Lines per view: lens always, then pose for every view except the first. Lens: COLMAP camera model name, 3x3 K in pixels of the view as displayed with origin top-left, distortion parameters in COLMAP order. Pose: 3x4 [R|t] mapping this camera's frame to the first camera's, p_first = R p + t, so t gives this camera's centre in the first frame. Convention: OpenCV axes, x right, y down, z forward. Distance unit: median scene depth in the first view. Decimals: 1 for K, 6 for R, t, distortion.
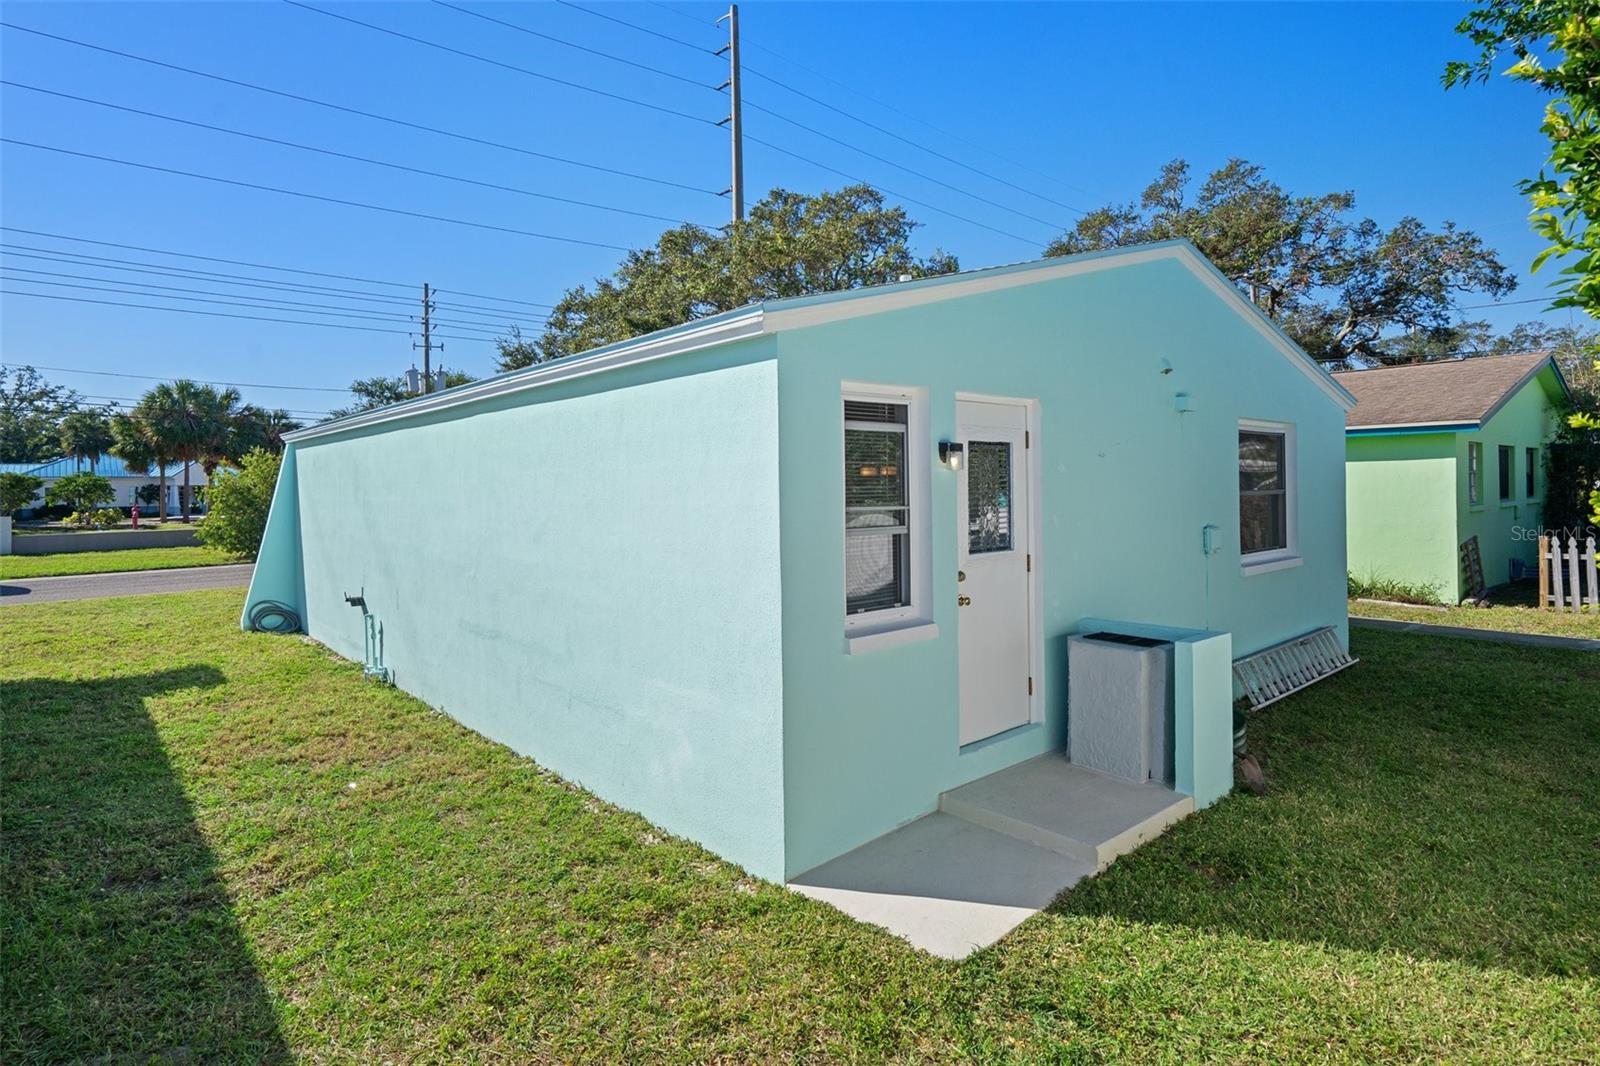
lens RADIAL K [[853.1, 0, 799.0], [0, 853.1, 498.3], [0, 0, 1]] dist [0.000347, -0.000718]
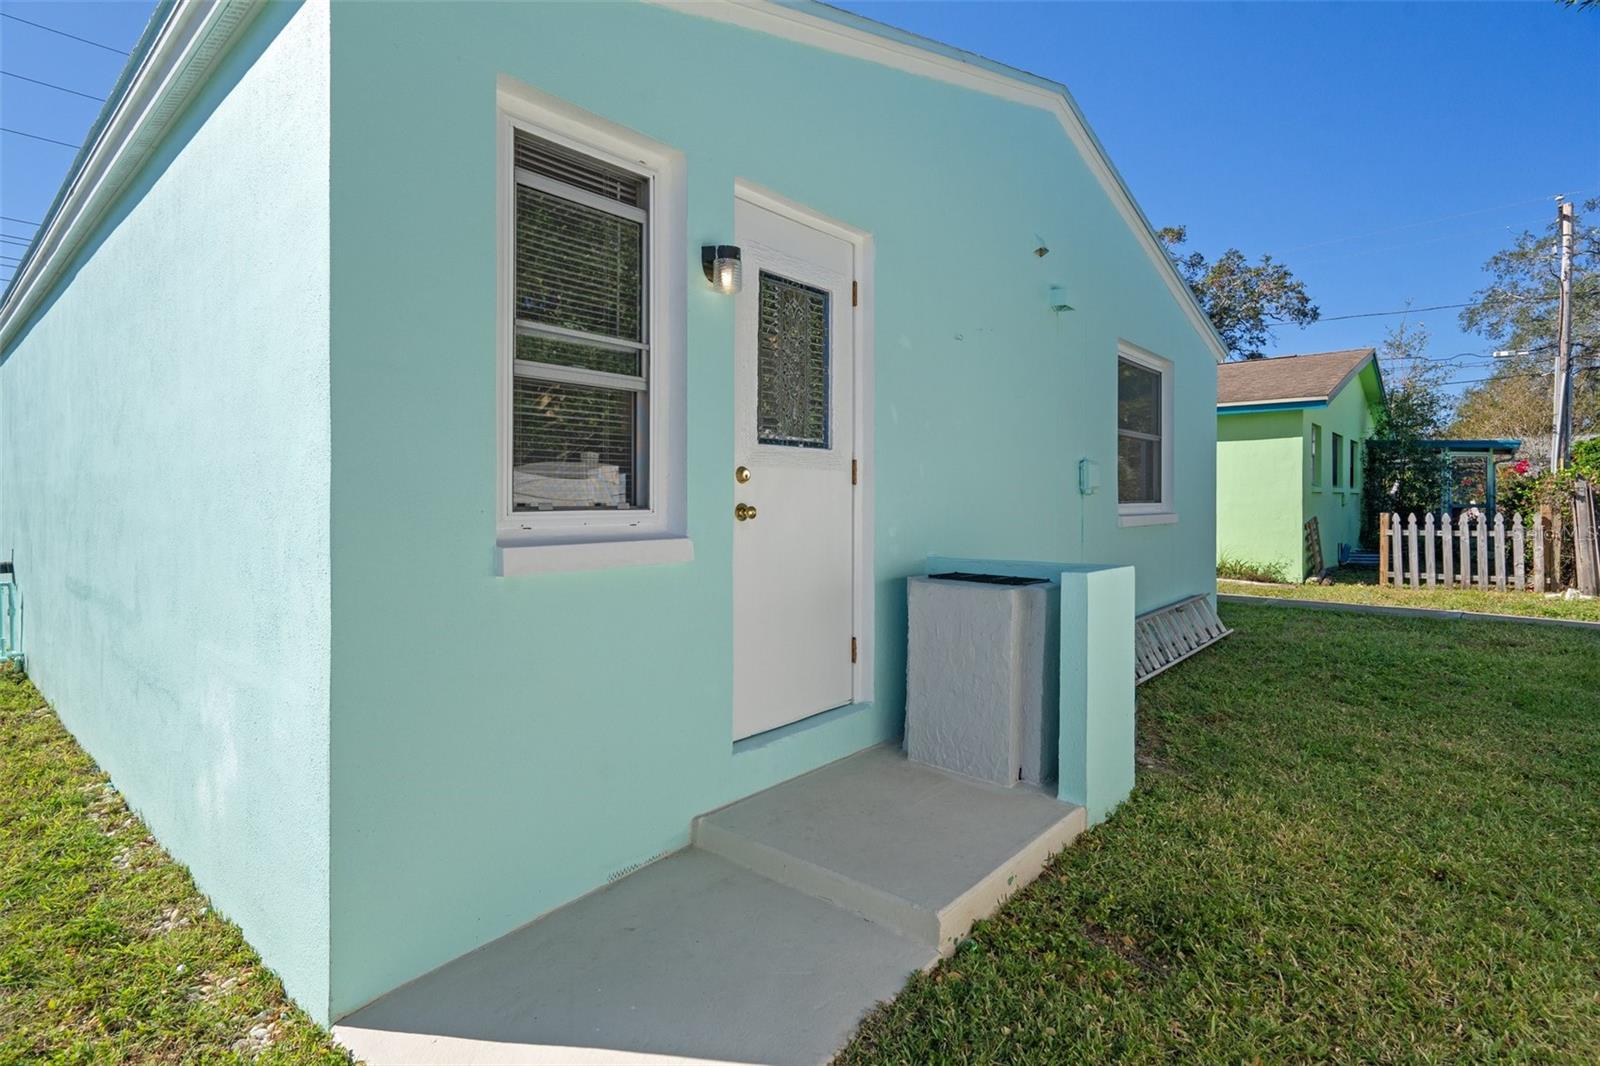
lens RADIAL K [[790.9, 0, 795.2], [0, 790.9, 524.1], [0, 0, 1]] dist [-0.002205, 0.000451]
pose [[0.990852, 0.009514, 0.134614, 0.143310], [-0.011673, 0.999815, 0.015262, 0.114340], [-0.134444, -0.016693, 0.990781, 0.391685]]
